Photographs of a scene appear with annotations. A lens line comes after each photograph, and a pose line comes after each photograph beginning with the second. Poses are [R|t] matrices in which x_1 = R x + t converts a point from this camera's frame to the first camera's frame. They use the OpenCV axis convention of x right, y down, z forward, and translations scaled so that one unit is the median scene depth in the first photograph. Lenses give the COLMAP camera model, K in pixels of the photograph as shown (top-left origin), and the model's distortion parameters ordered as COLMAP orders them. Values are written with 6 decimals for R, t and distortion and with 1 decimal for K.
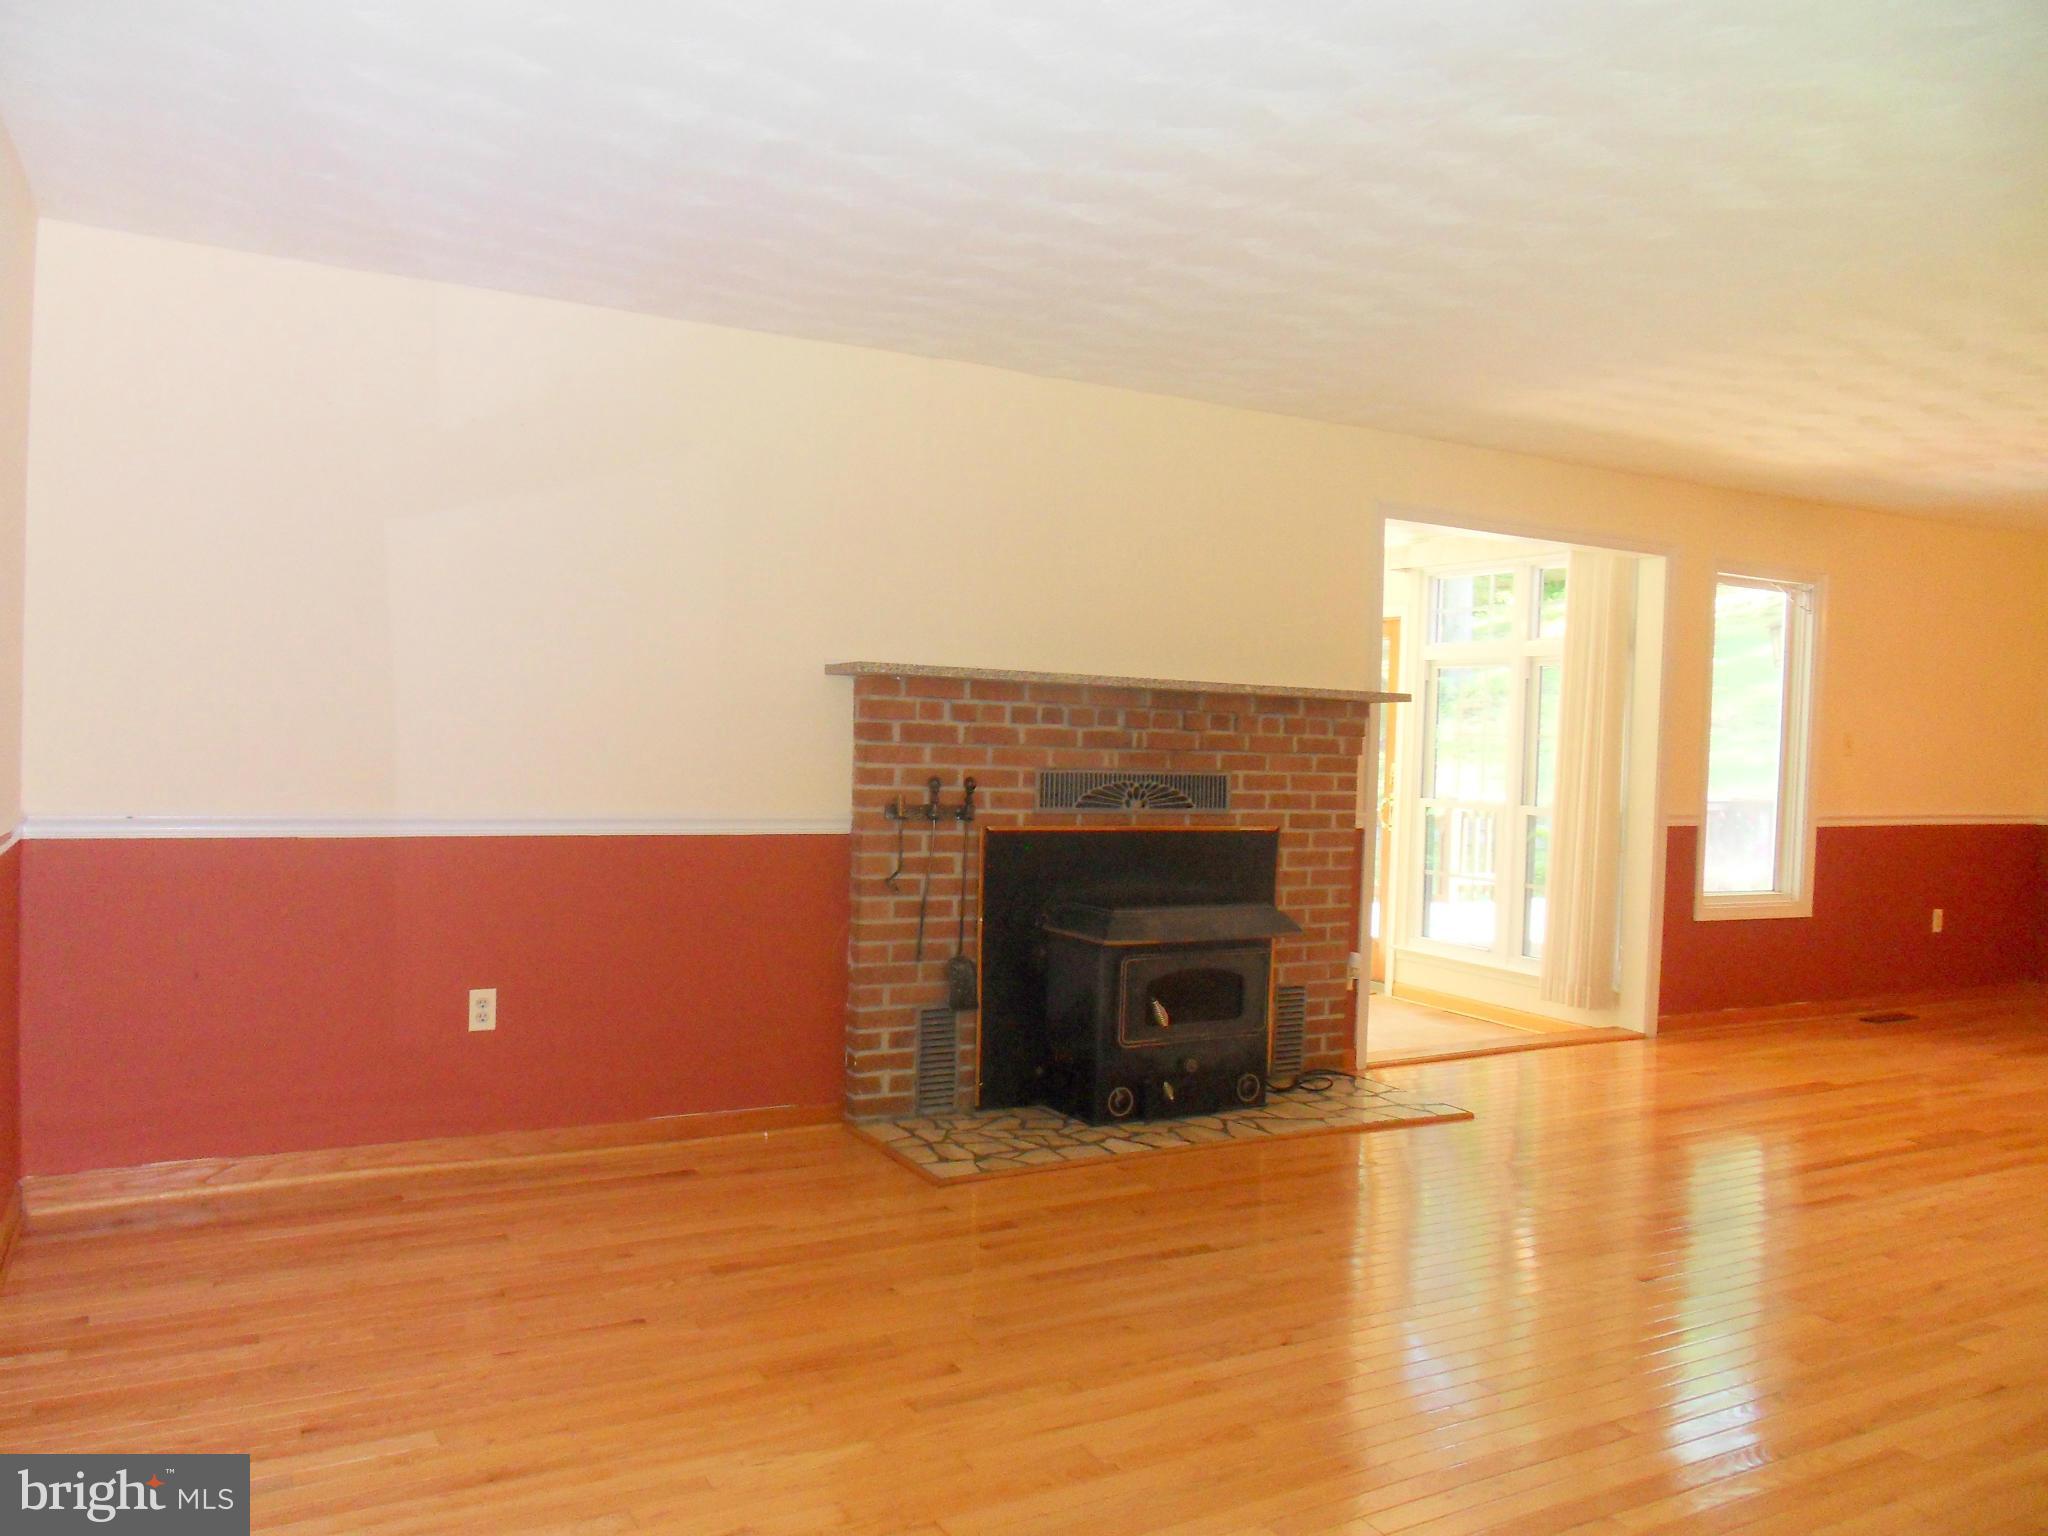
lens RADIAL K [[1539.1, 0, 1024.0], [0, 1539.1, 768.0], [0, 0, 1]] dist [-0.003970, -0.003148]
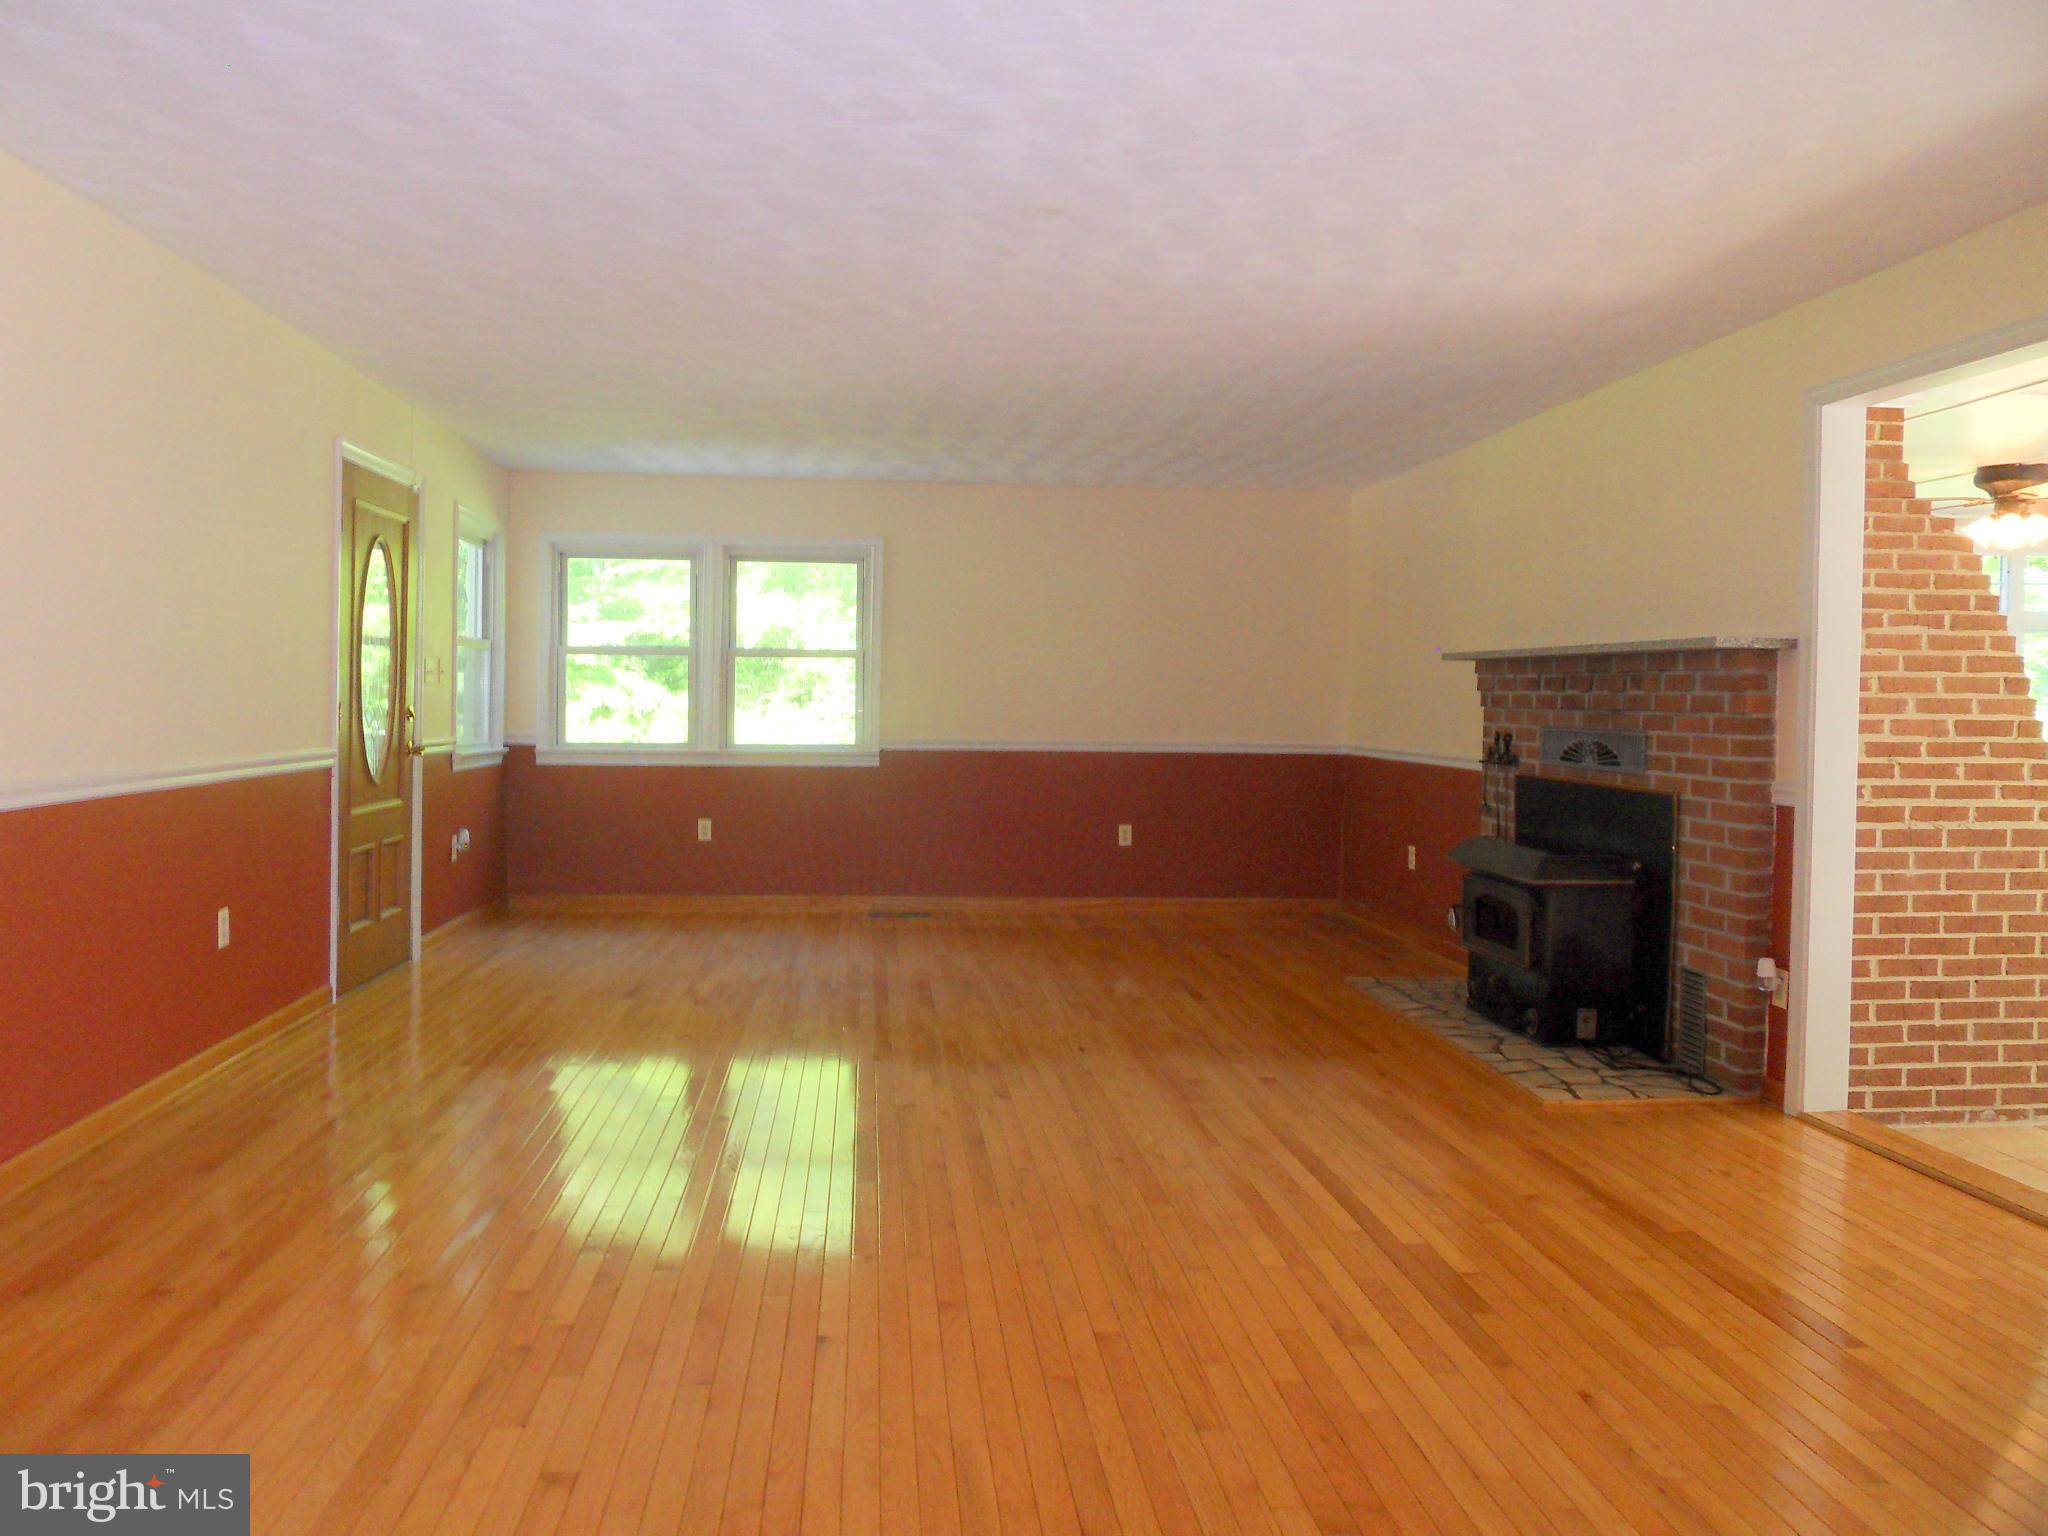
lens RADIAL K [[1584.1, 0, 1022.6], [0, 1584.1, 724.4], [0, 0, 1]] dist [-0.000275, 0.000010]
pose [[-0.414027, -0.028842, -0.909808, 1.189472], [-0.062188, 0.998059, -0.003340, 0.025245], [0.908138, 0.055196, -0.415017, 1.027041]]
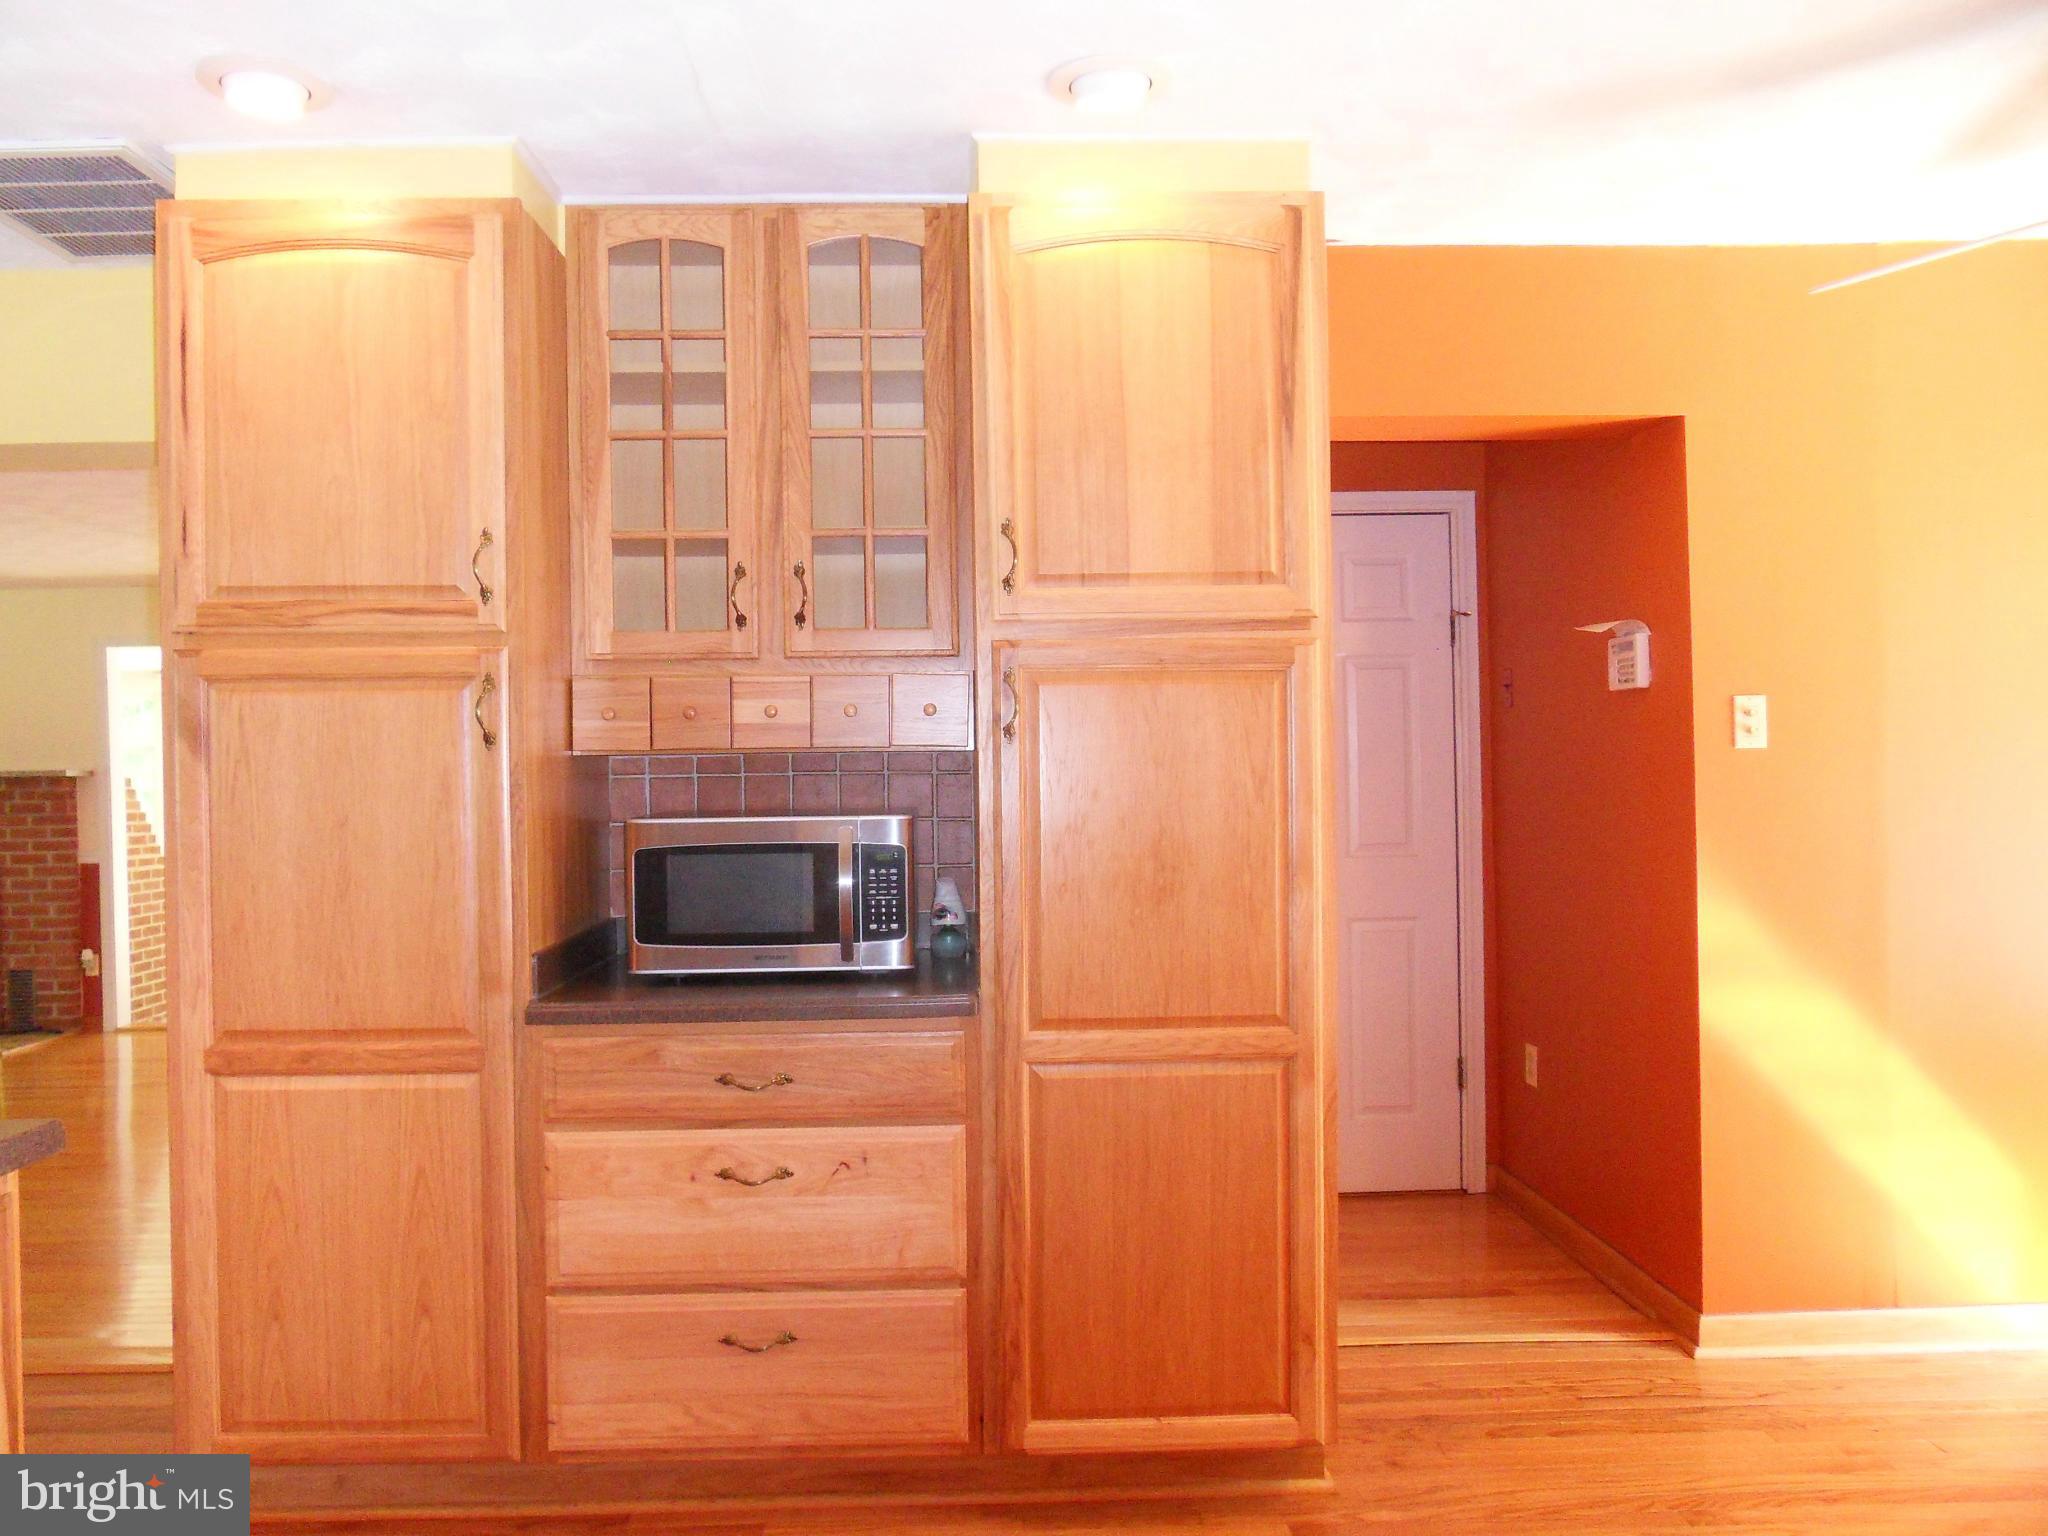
lens RADIAL K [[1539.1, 0, 1024.0], [0, 1539.1, 768.0], [0, 0, 1]] dist [-0.003970, -0.003148]
pose [[0.878354, -0.058095, -0.474467, 1.759629], [0.037054, 0.997875, -0.053587, 0.062527], [0.476572, 0.029487, 0.878641, 0.150918]]
